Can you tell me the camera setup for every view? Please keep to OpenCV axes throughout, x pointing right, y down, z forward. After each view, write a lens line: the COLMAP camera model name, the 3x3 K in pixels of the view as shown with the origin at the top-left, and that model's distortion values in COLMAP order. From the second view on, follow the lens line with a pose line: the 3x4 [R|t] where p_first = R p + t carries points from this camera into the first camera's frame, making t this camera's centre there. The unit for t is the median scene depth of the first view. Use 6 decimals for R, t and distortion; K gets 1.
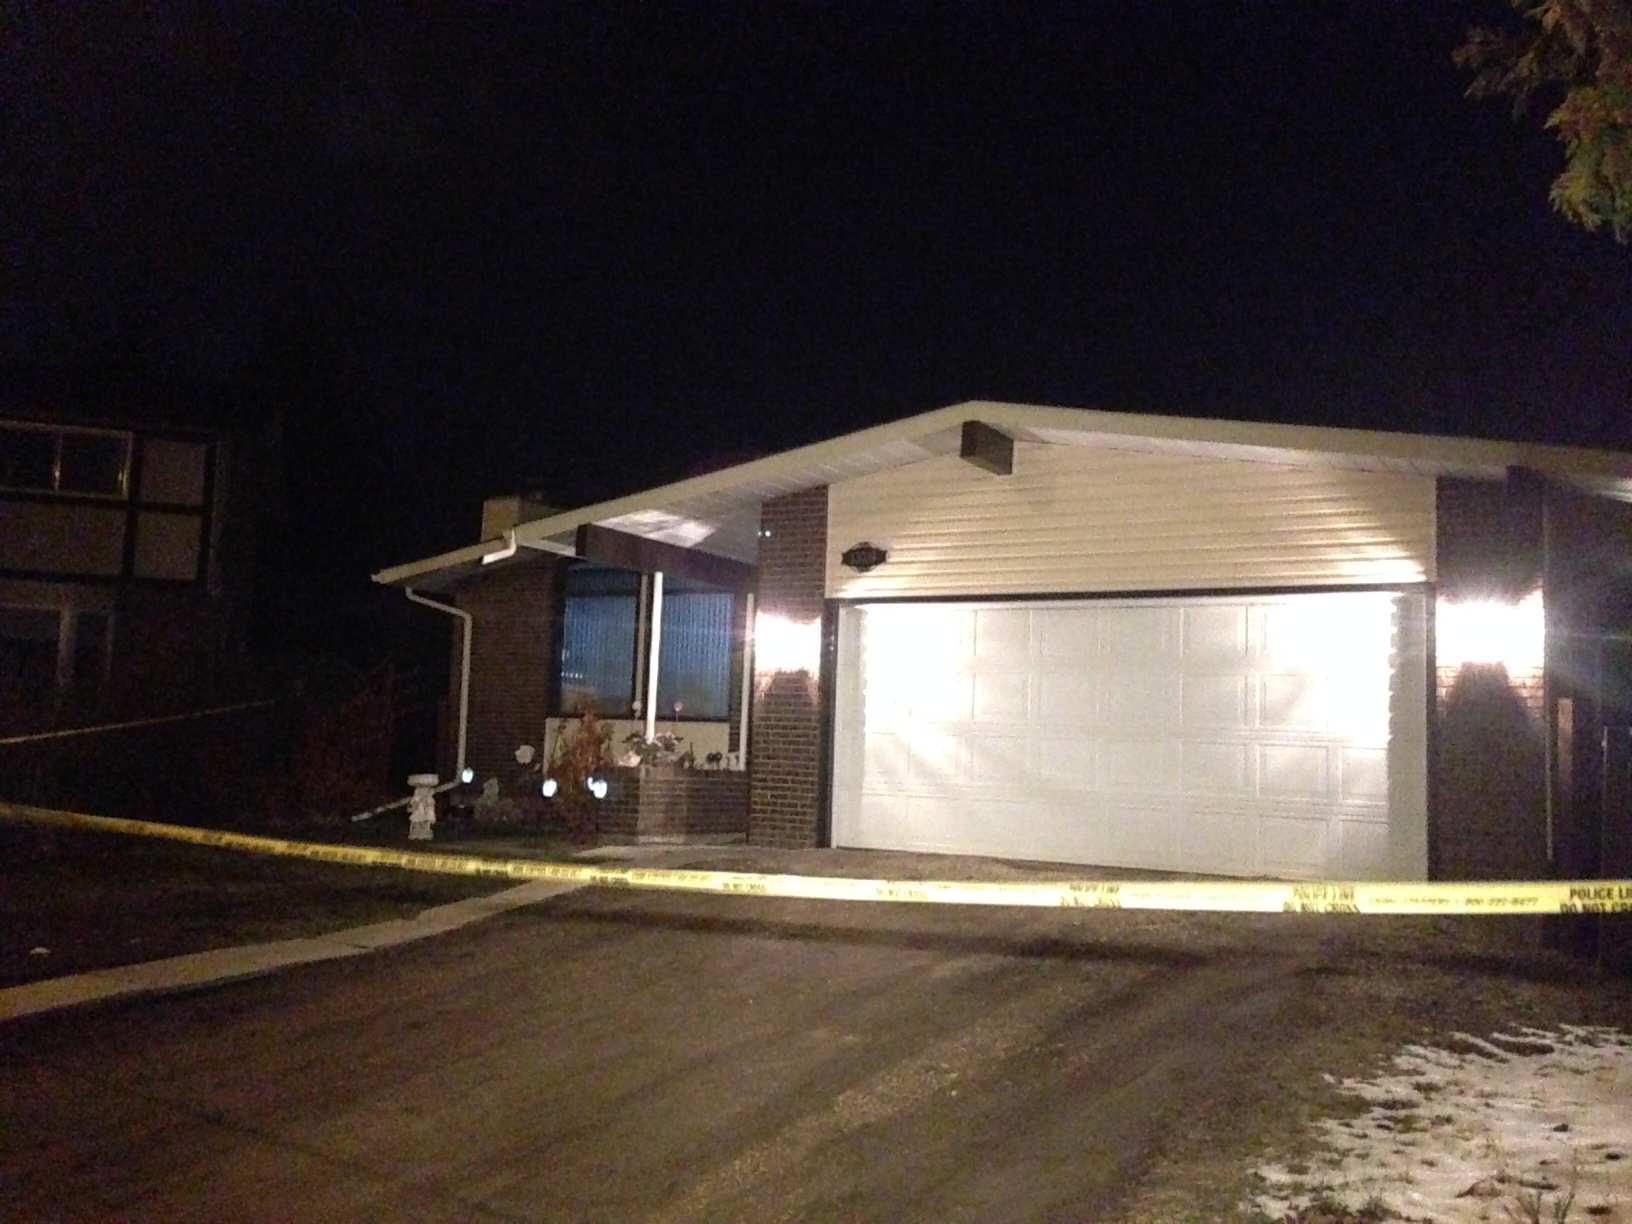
lens RADIAL K [[1638.1, 0, 816.0], [0, 1638.1, 612.0], [0, 0, 1]] dist [0.155729, -0.020797]
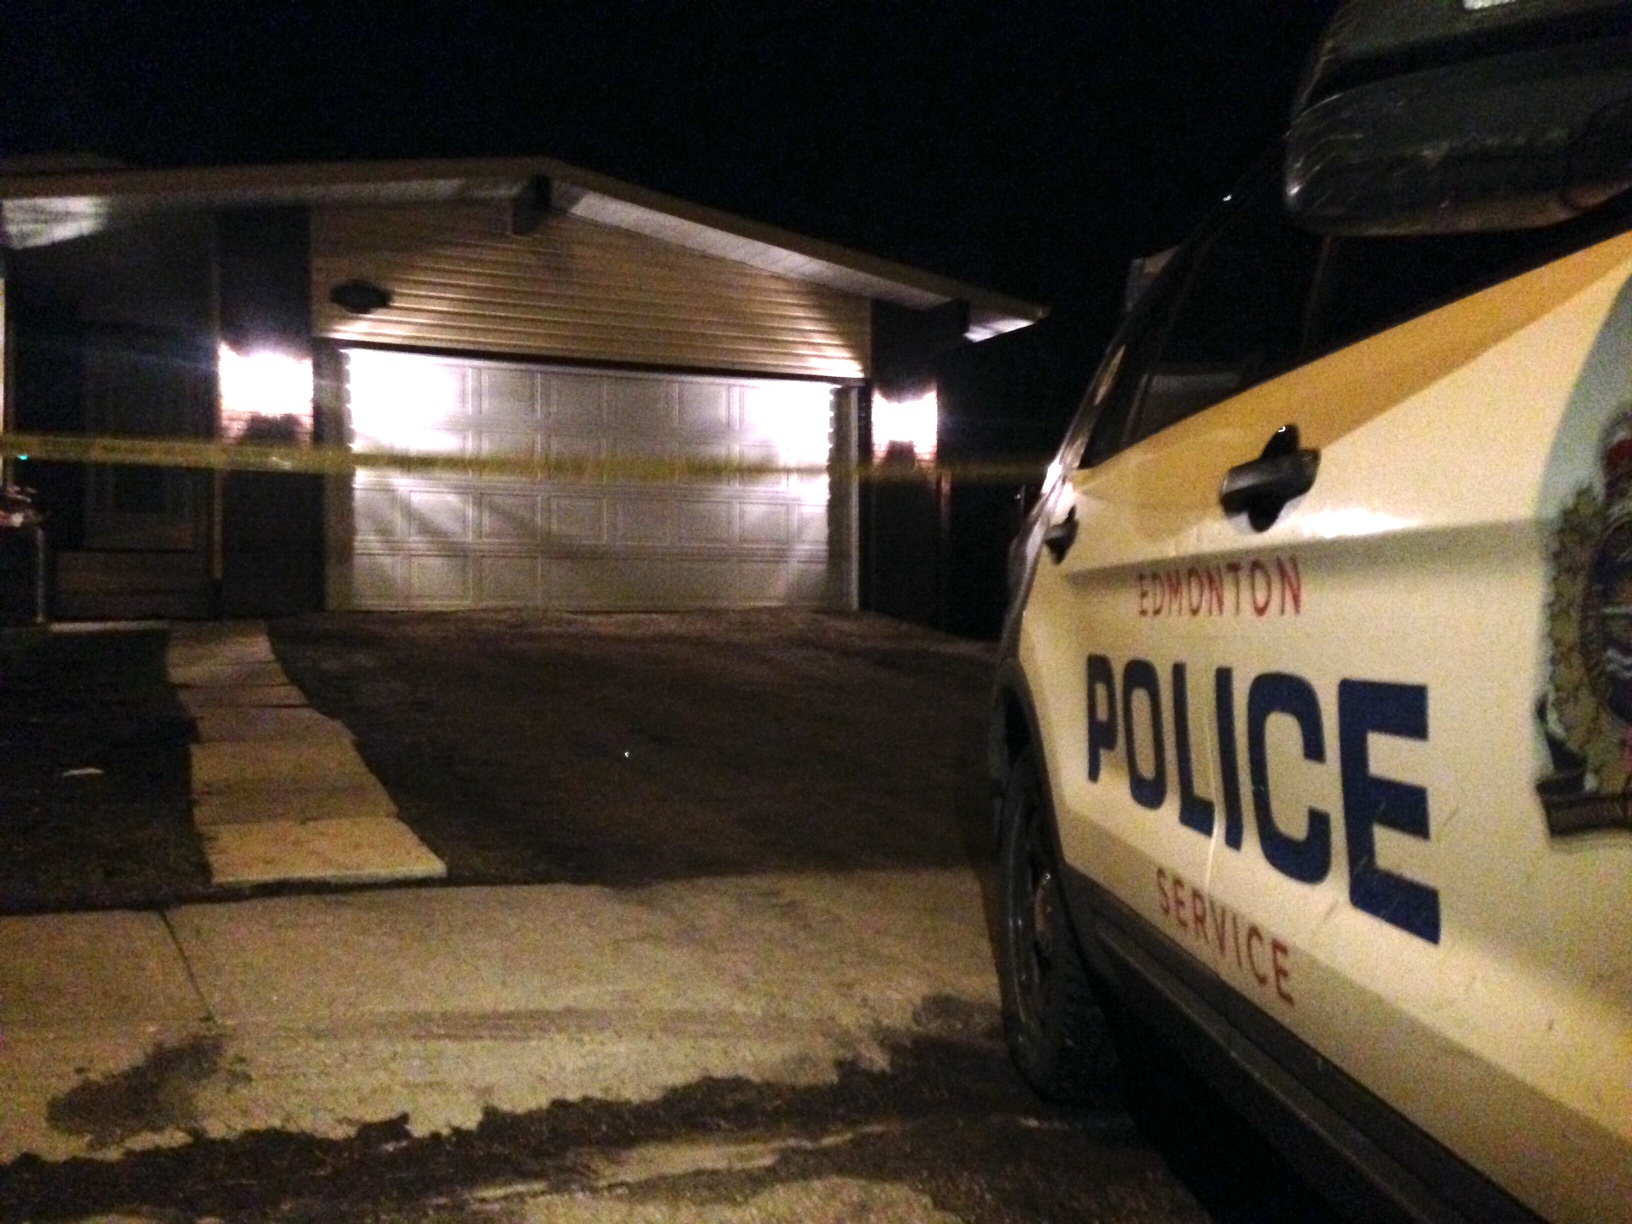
lens RADIAL K [[1638.1, 0, 816.0], [0, 1638.1, 612.0], [0, 0, 1]] dist [0.155729, -0.020797]
pose [[0.529133, -0.035431, 0.847799, -0.721951], [-0.054599, 0.995636, 0.075685, 0.065756], [-0.846781, -0.086336, 0.524889, 0.317527]]
